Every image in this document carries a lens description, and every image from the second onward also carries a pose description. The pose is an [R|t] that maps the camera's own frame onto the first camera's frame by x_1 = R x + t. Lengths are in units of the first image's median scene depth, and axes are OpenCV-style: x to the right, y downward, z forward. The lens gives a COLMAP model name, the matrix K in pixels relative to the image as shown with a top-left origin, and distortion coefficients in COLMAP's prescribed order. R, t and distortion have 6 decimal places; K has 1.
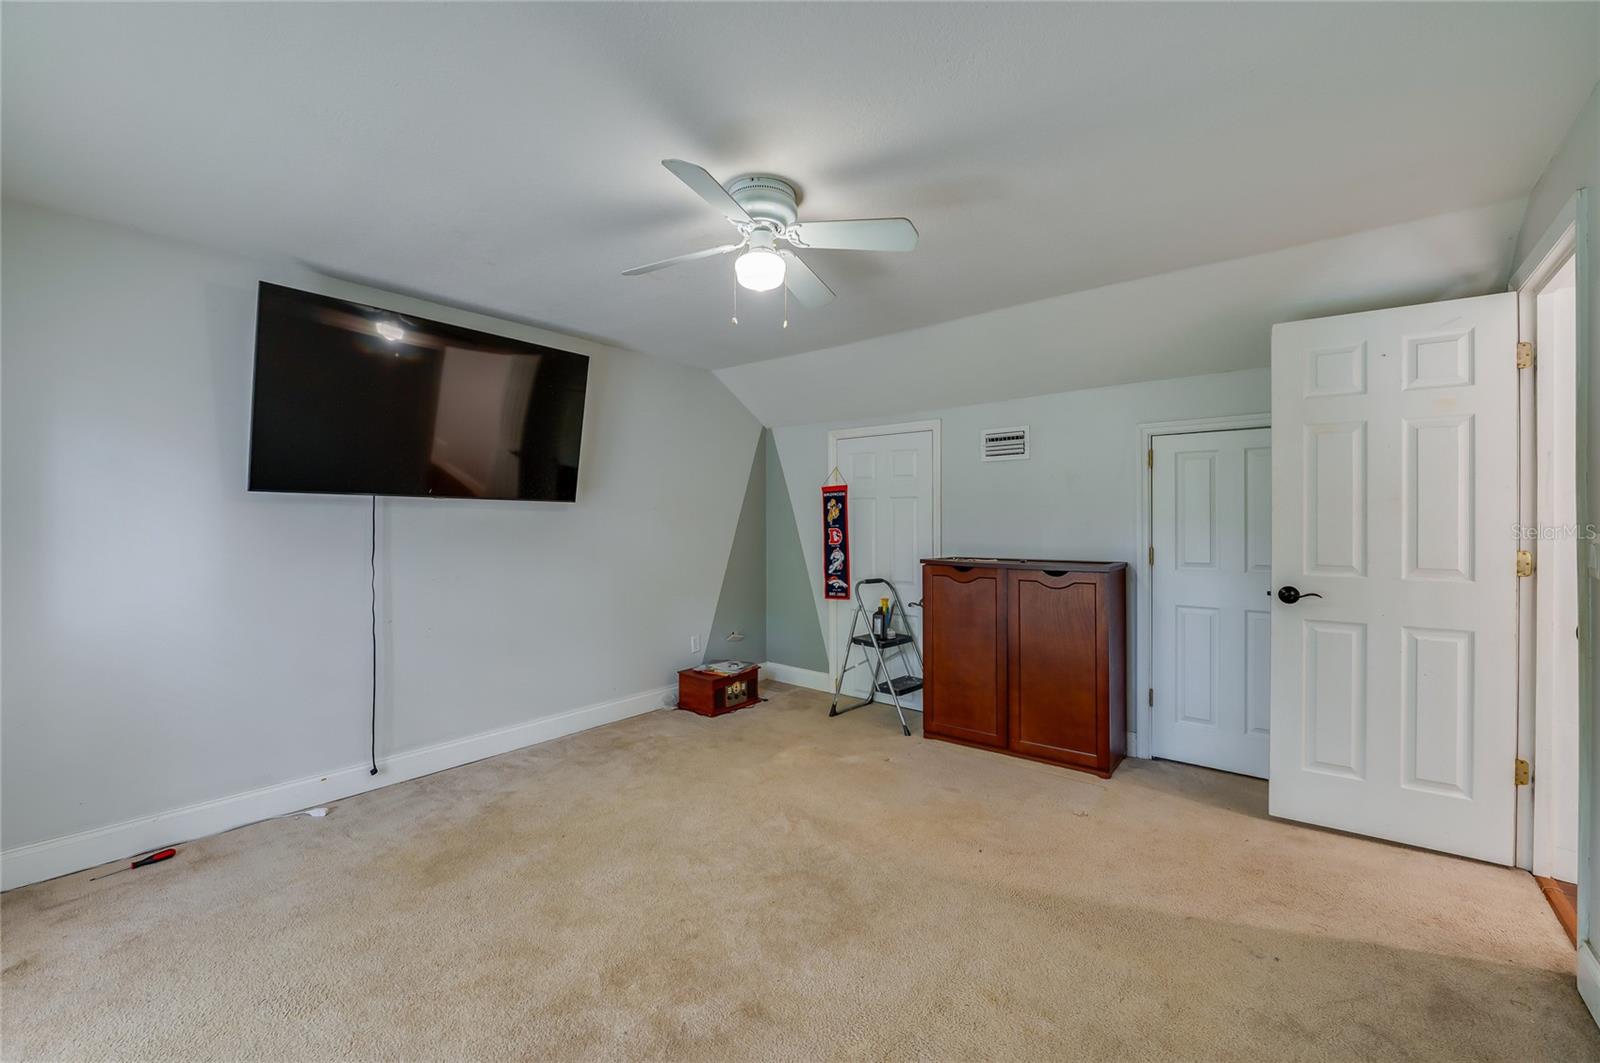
lens RADIAL K [[655.7, 0, 807.9], [0, 655.7, 525.5], [0, 0, 1]] dist [-0.001235, 0.000160]
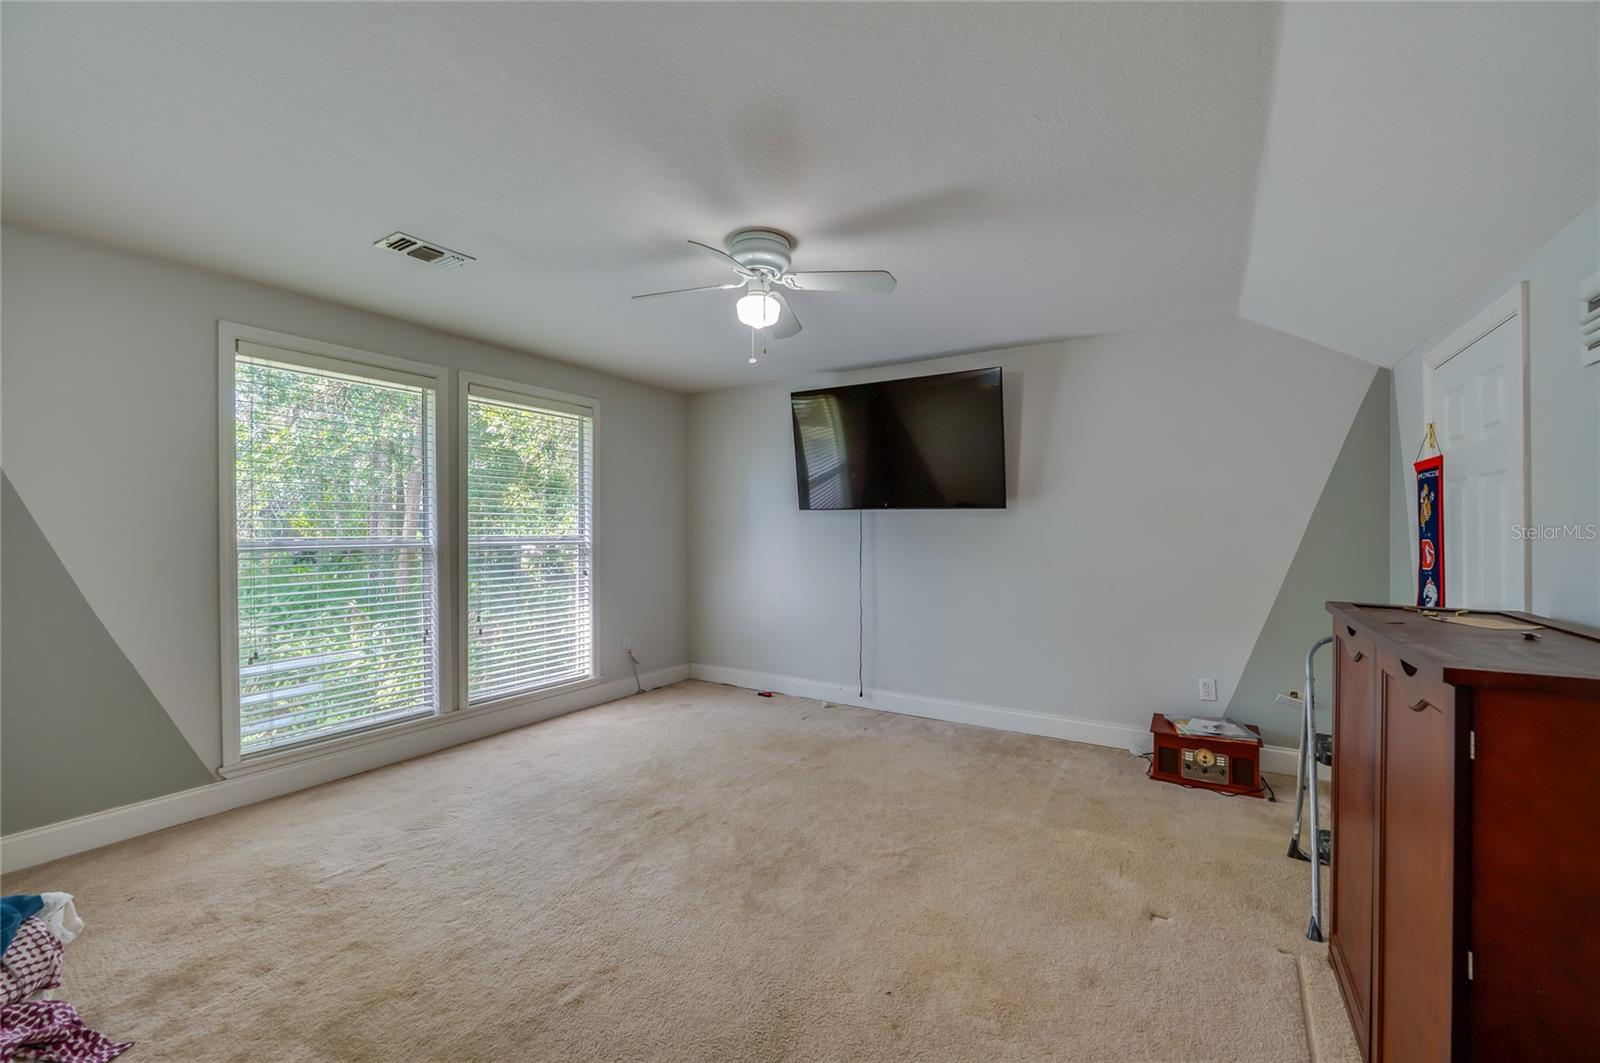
lens RADIAL K [[655.7, 0, 805.2], [0, 655.7, 532.1], [0, 0, 1]] dist [-0.001235, 0.000160]
pose [[0.110617, 0.005260, -0.993849, 0.660886], [-0.004473, 0.999978, 0.004795, -0.002186], [0.993853, 0.003915, 0.110638, 0.575835]]
